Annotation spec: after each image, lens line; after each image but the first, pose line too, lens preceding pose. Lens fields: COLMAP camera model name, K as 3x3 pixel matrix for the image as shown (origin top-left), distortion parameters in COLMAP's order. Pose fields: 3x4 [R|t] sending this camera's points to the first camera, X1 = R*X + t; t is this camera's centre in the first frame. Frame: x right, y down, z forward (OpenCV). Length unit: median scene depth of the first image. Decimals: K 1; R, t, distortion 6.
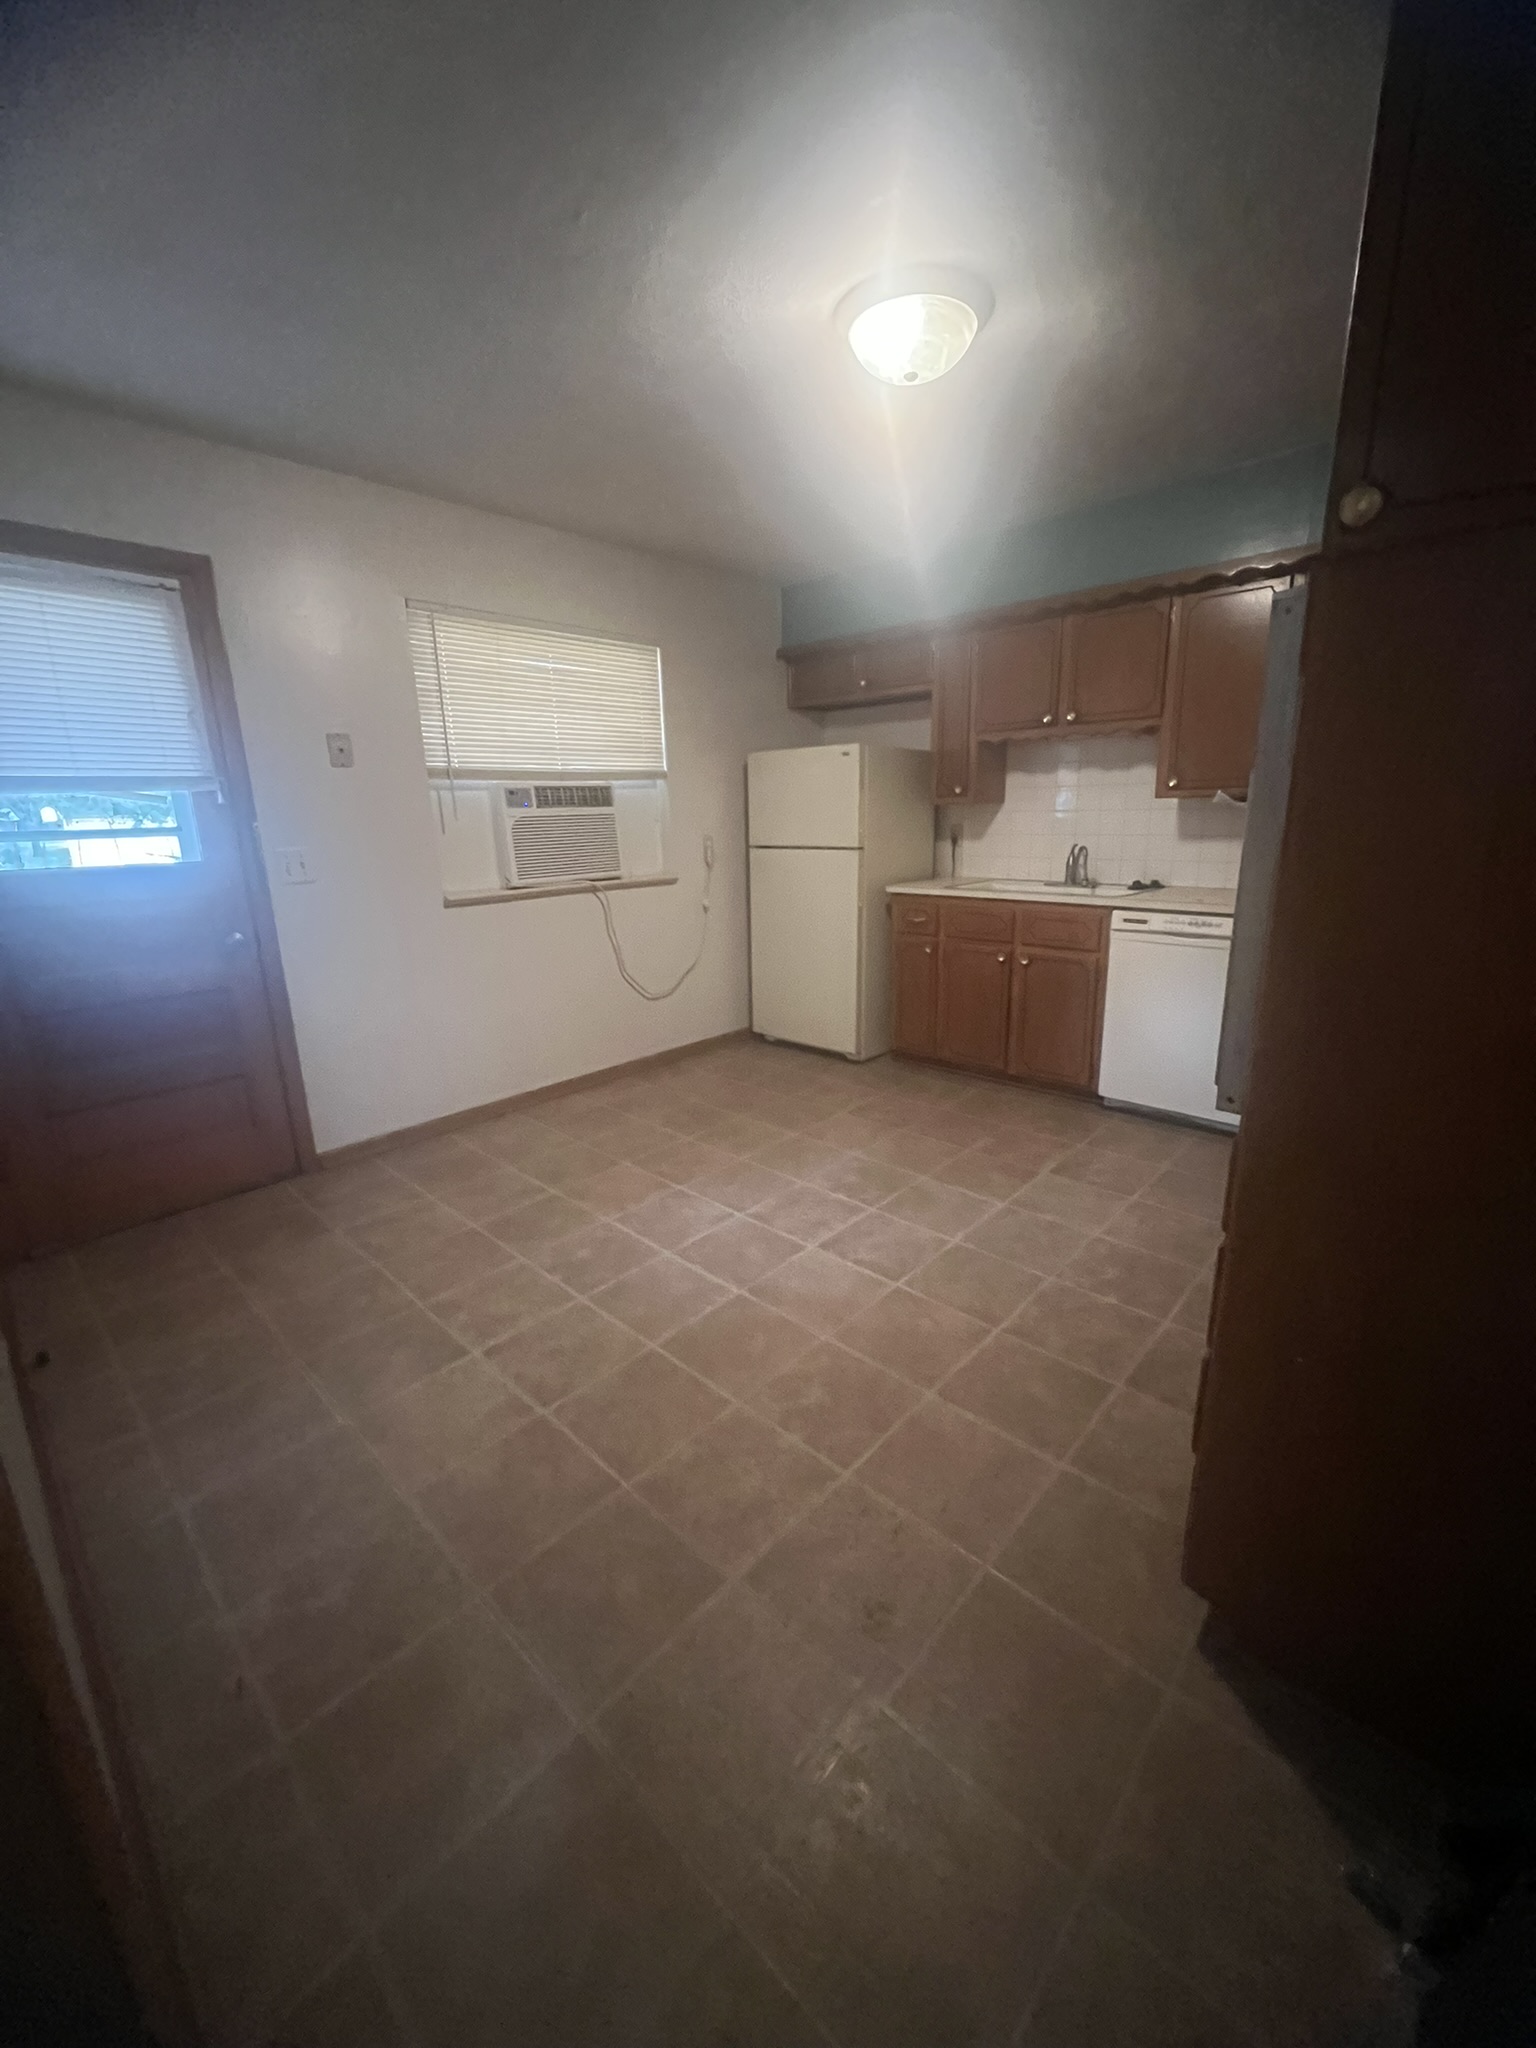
lens RADIAL K [[815.3, 0, 773.0], [0, 815.3, 1020.2], [0, 0, 1]] dist [-0.001380, -0.000306]
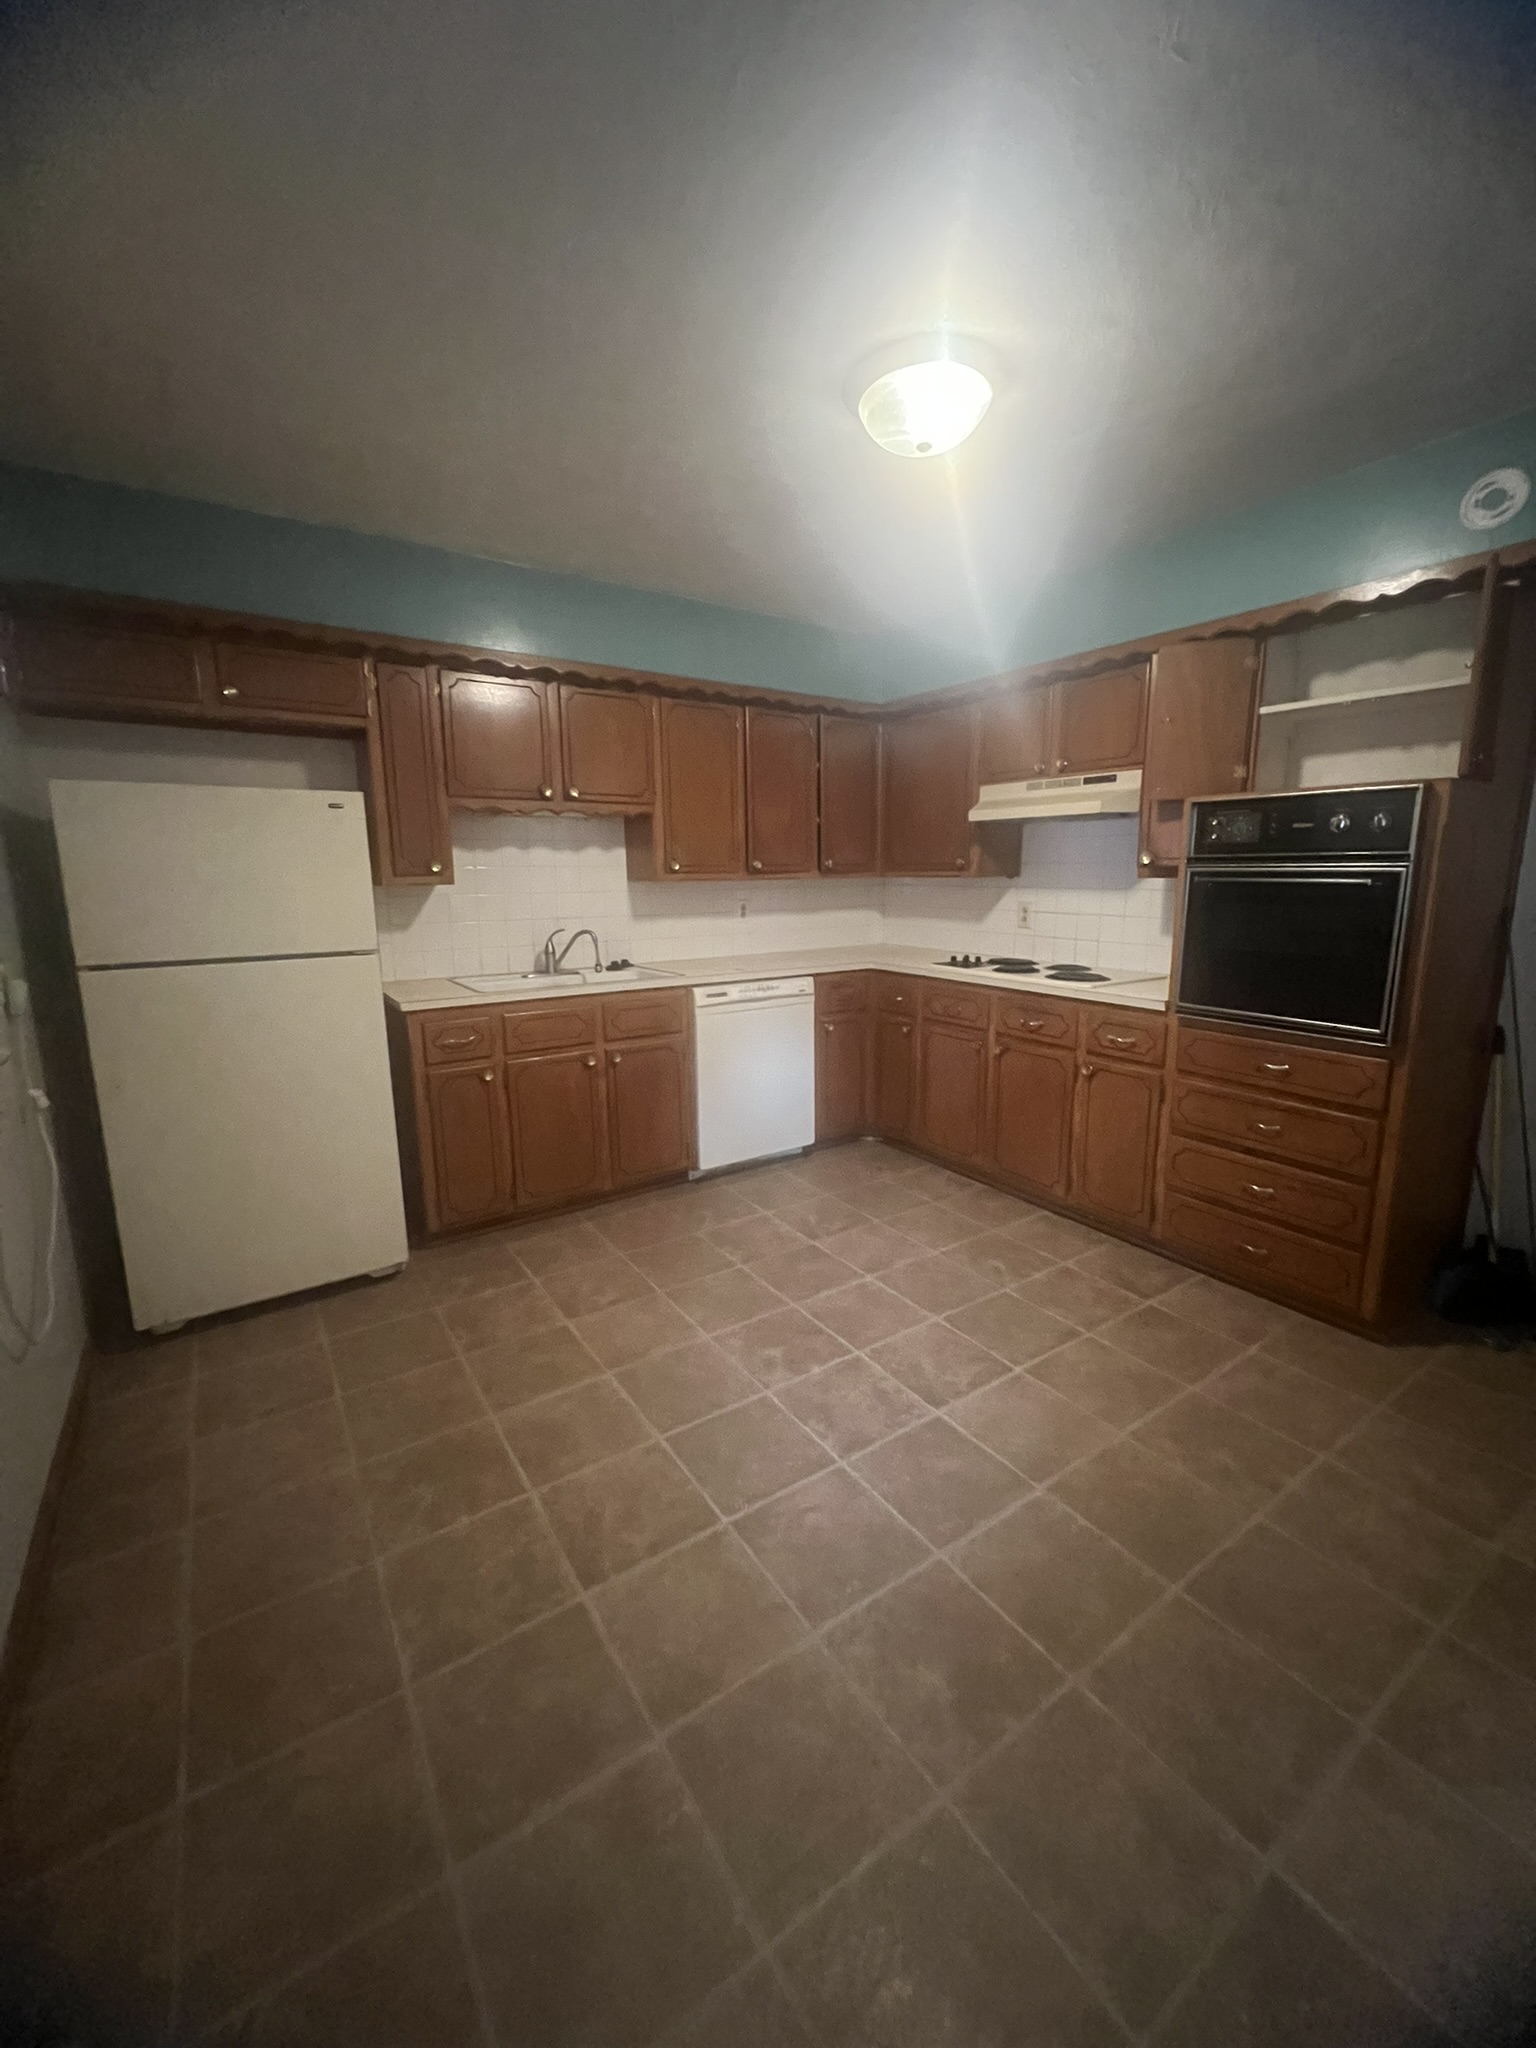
lens RADIAL K [[815.3, 0, 773.0], [0, 815.3, 1020.2], [0, 0, 1]] dist [-0.001380, -0.000306]
pose [[0.217831, -0.156362, 0.963380, -0.566679], [0.247219, 0.963732, 0.100520, -0.179735], [-0.944157, 0.216269, 0.248586, 0.682262]]
